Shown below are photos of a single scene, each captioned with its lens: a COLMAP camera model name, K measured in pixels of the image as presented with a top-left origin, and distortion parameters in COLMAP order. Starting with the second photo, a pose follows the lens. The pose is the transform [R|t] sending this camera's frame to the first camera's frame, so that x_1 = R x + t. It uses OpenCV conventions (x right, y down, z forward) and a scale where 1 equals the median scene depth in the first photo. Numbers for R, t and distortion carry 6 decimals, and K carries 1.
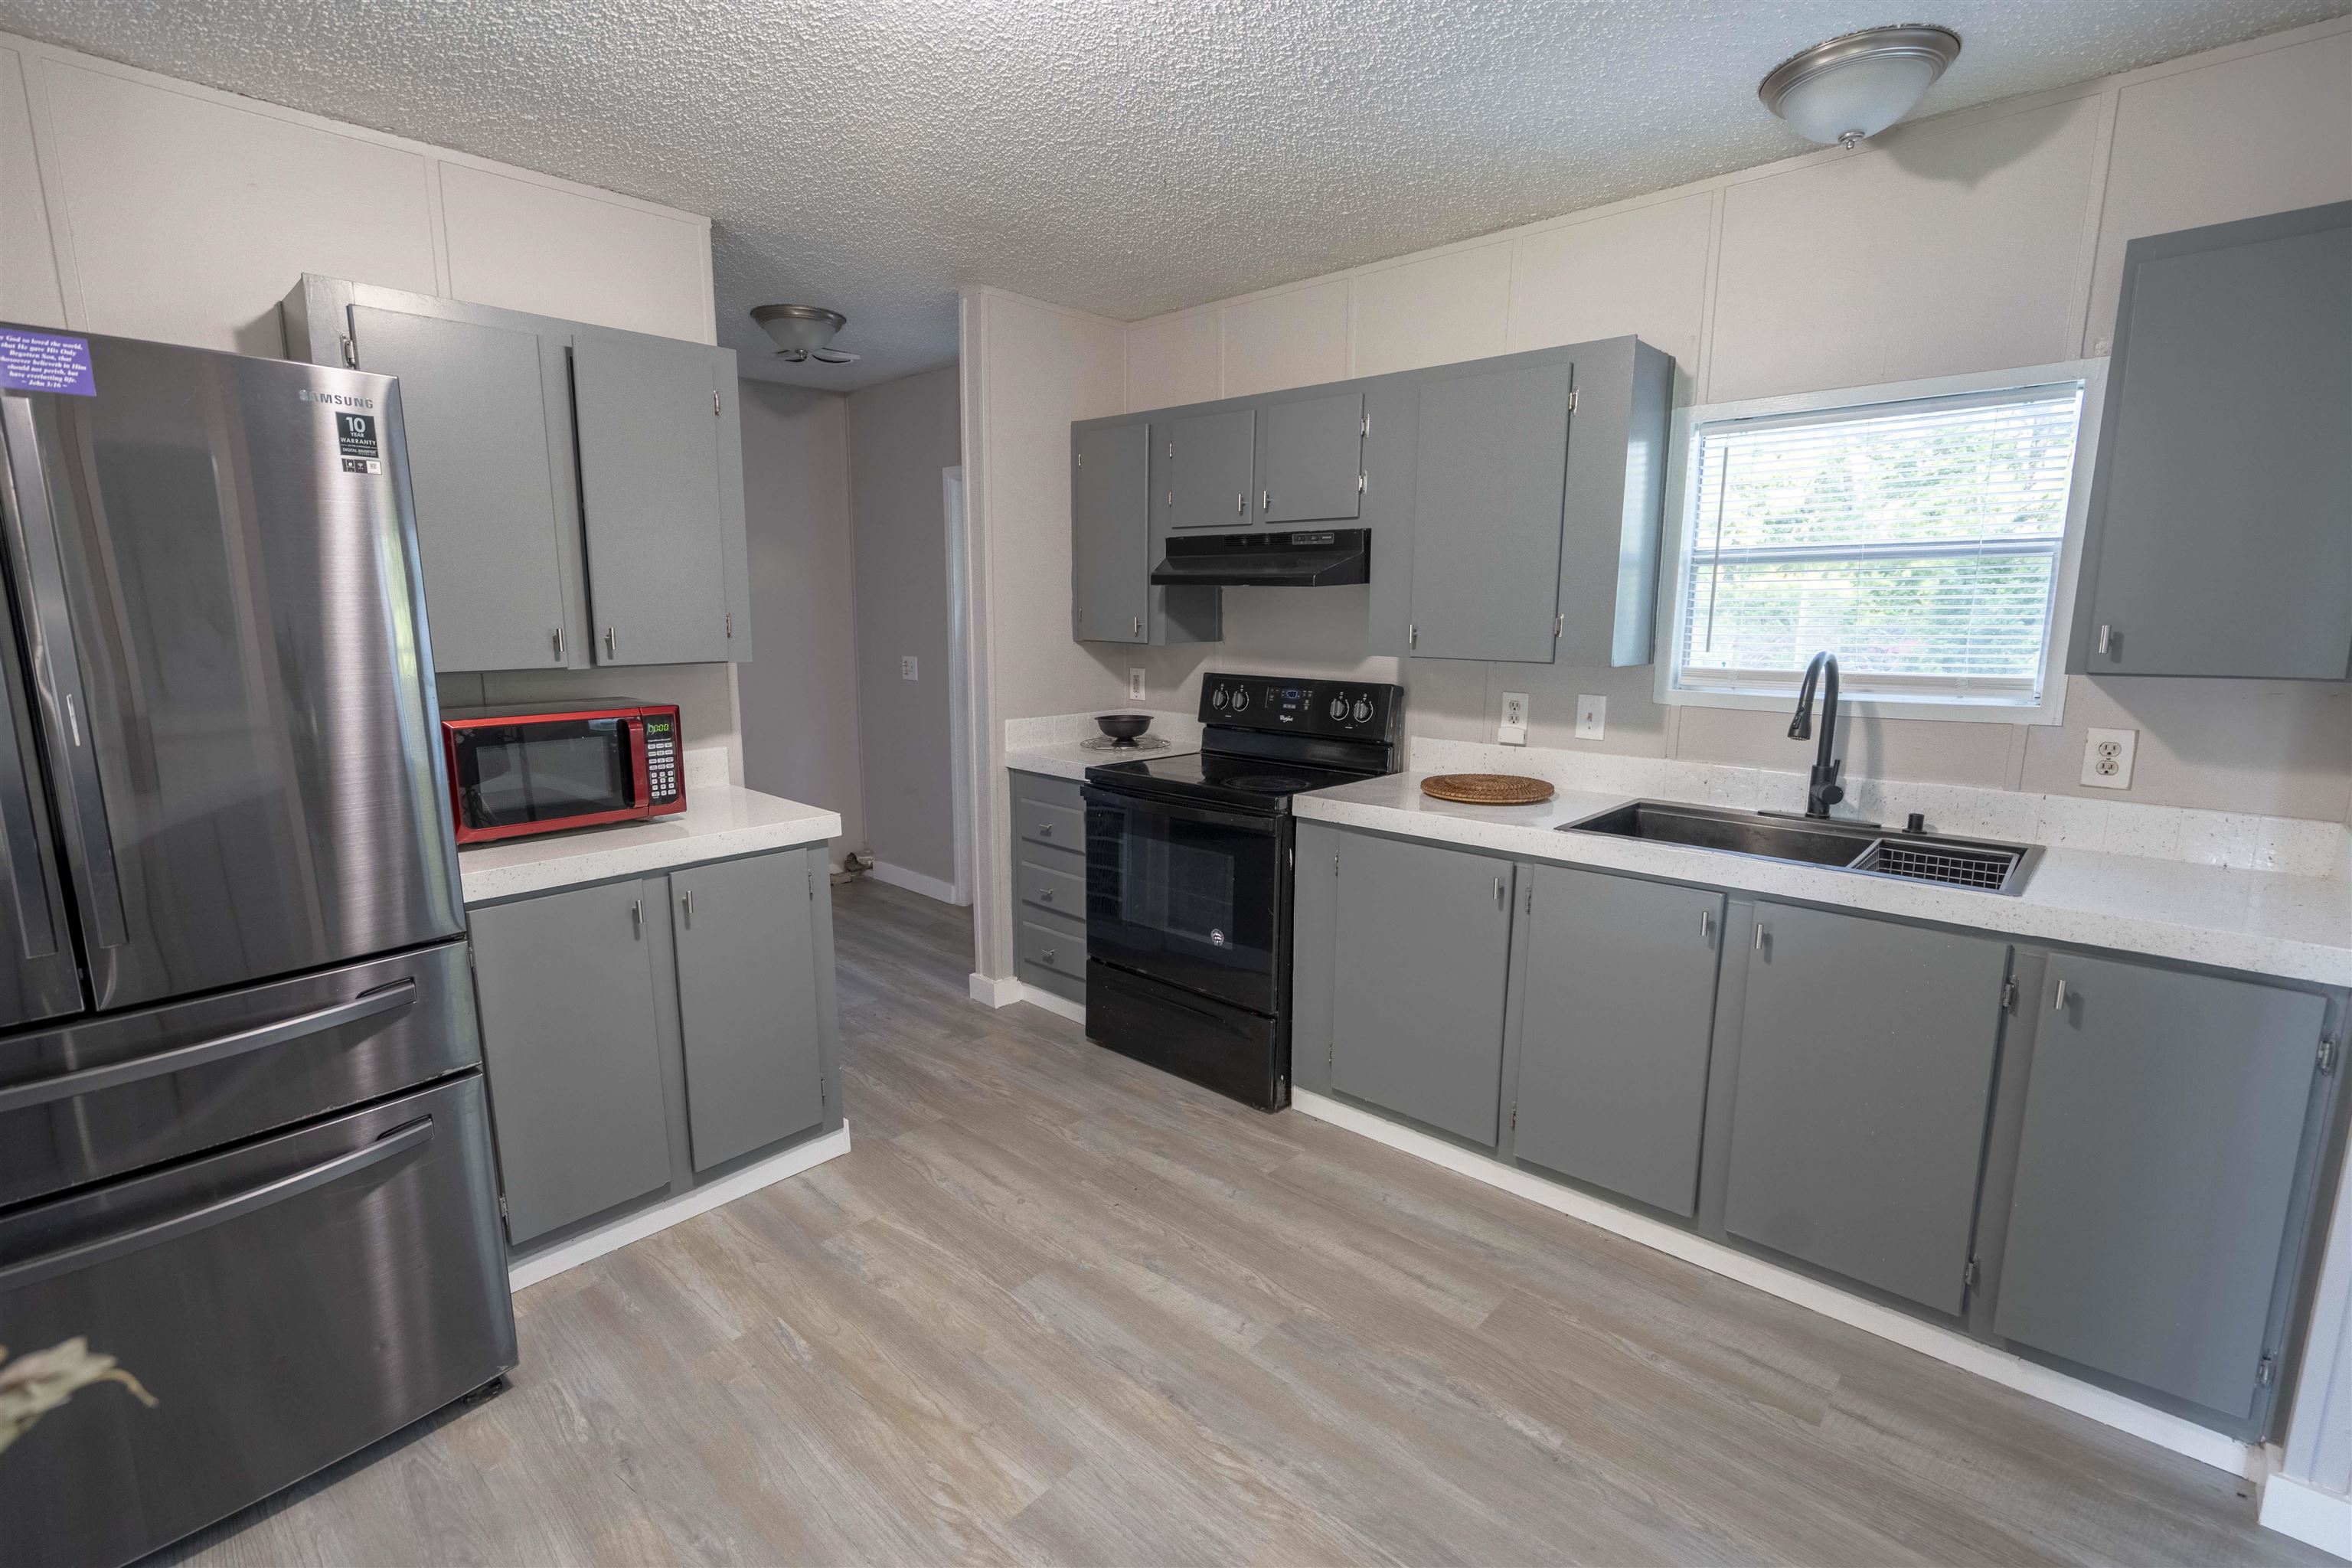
lens RADIAL K [[1049.0, 0, 1166.8], [0, 1049.0, 782.9], [0, 0, 1]] dist [-0.003104, 0.000774]
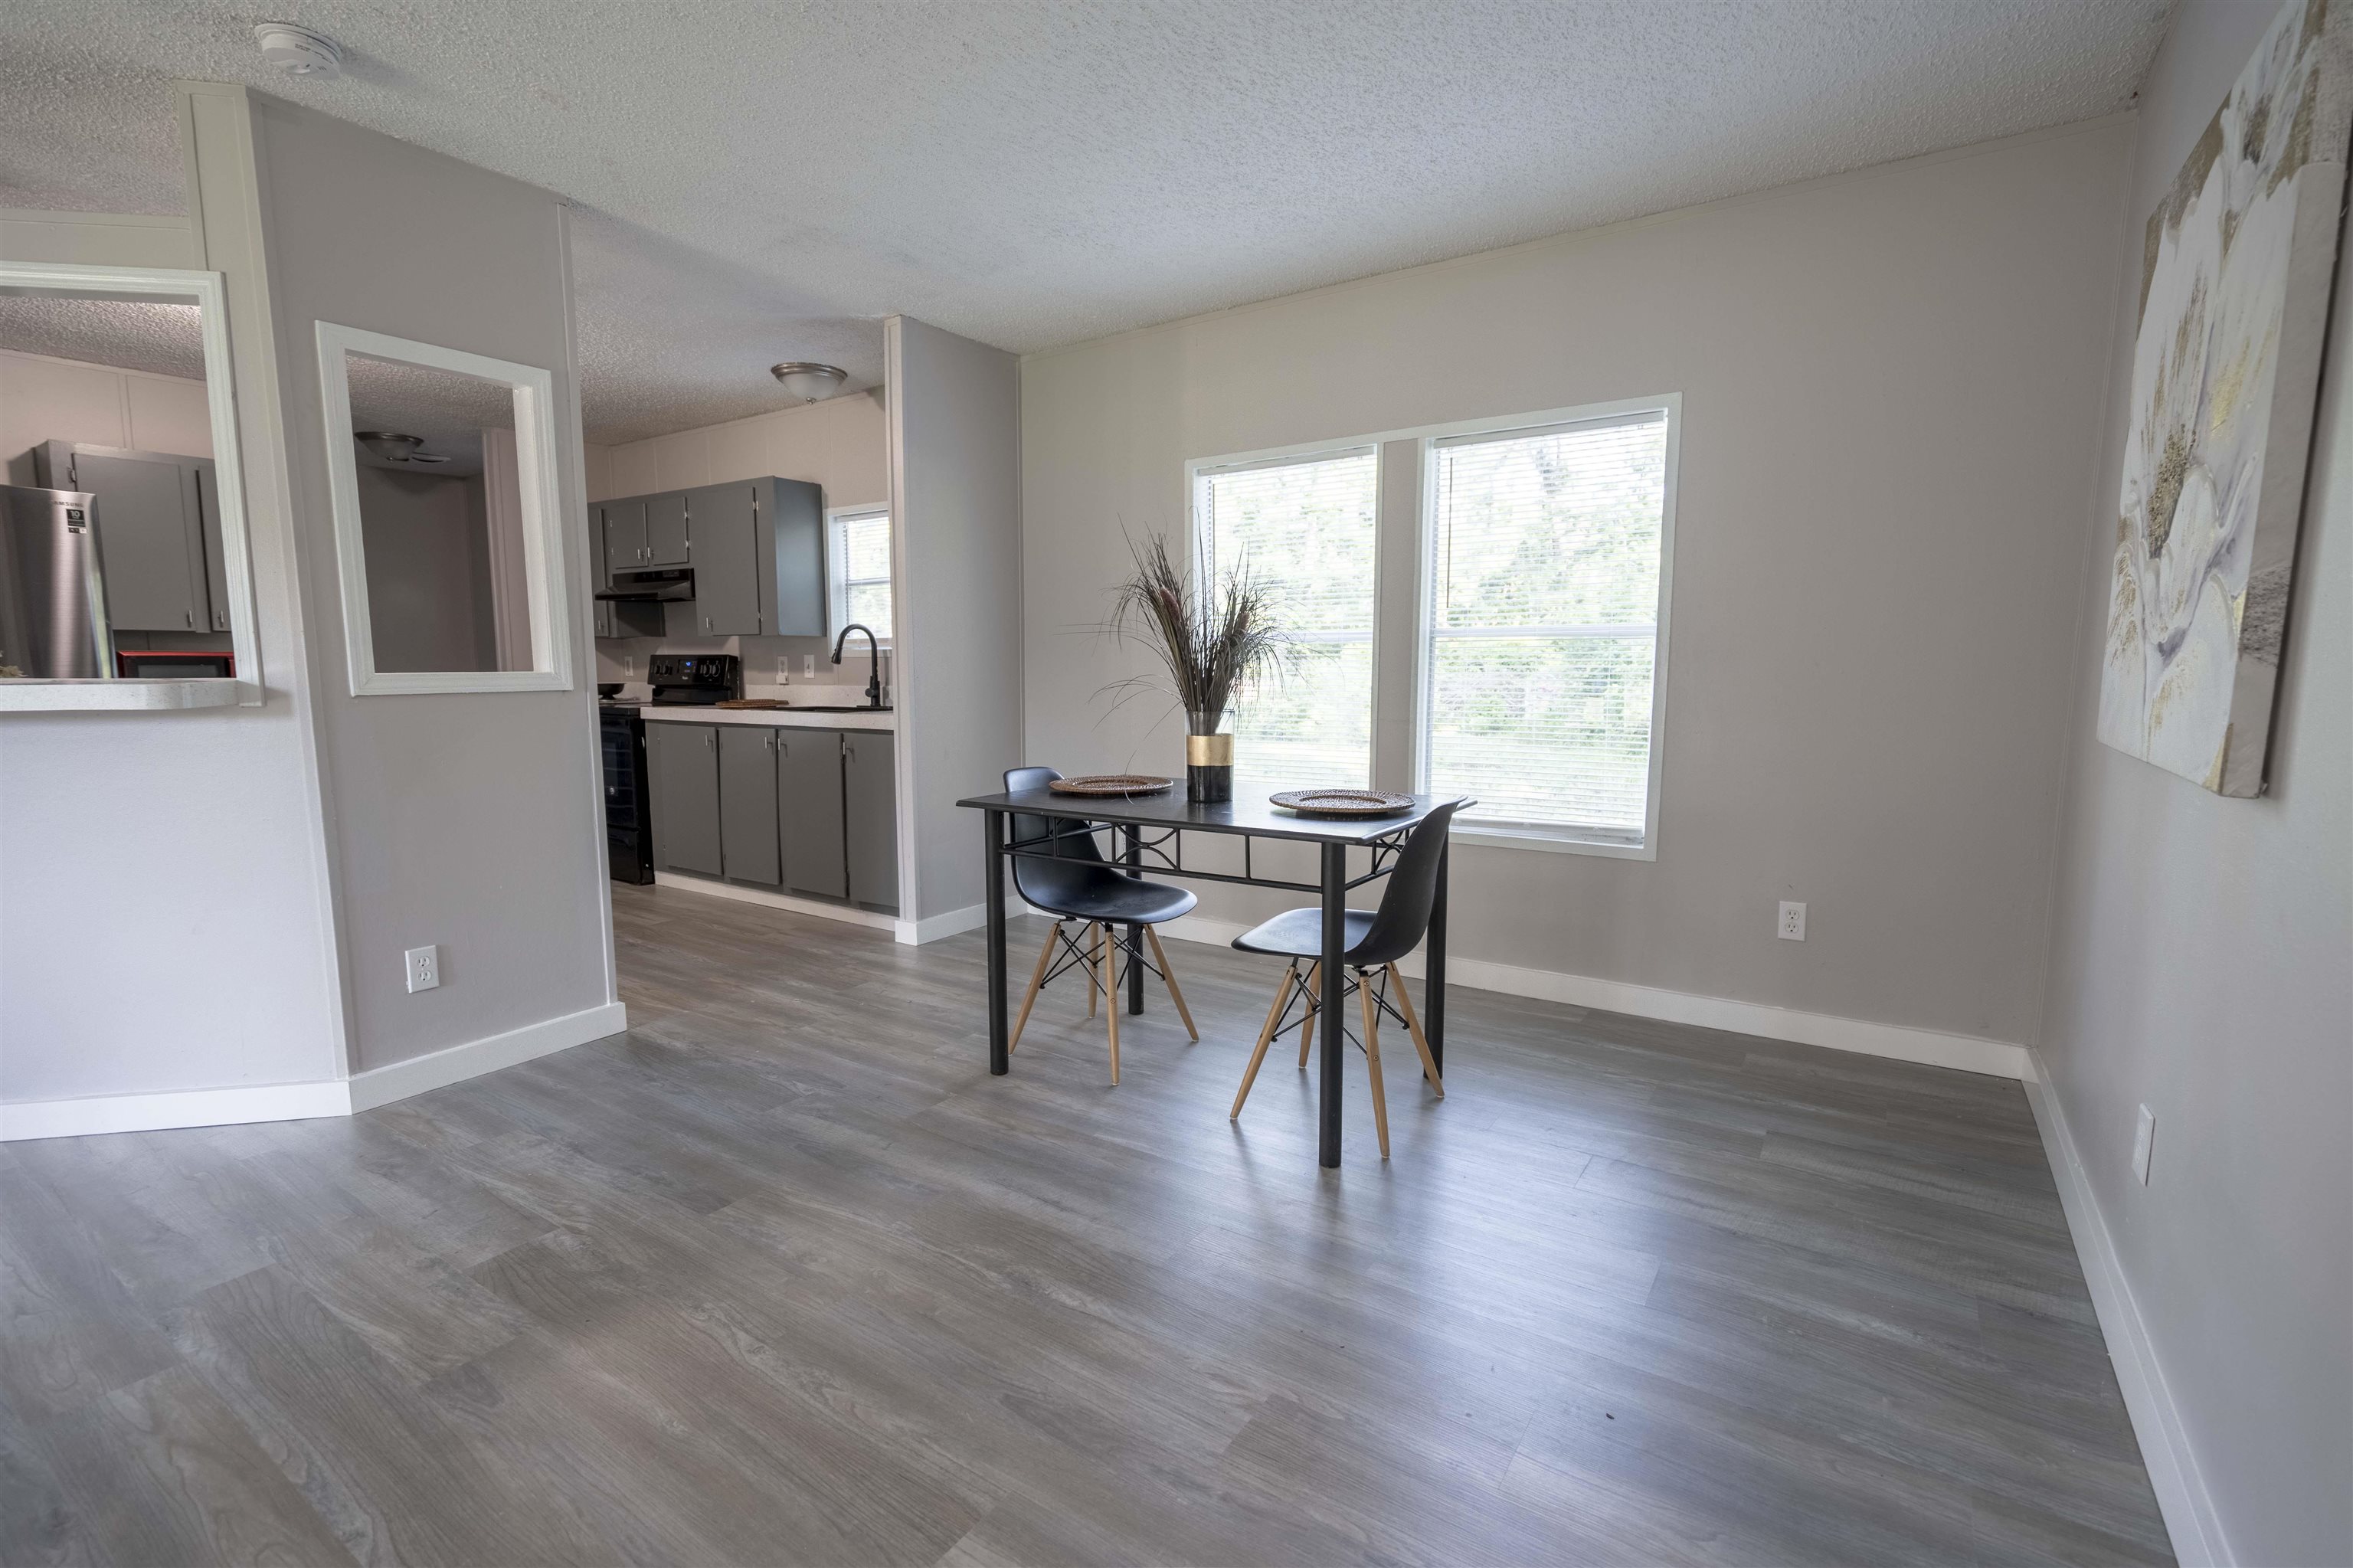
lens RADIAL K [[1049.5, 0, 1167.3], [0, 1049.5, 782.9], [0, 0, 1]] dist [-0.003104, 0.000774]
pose [[0.988303, -0.019552, 0.151242, 0.754720], [0.027808, 0.998225, -0.052671, 0.267705], [-0.149944, 0.056260, 0.987092, -0.973500]]
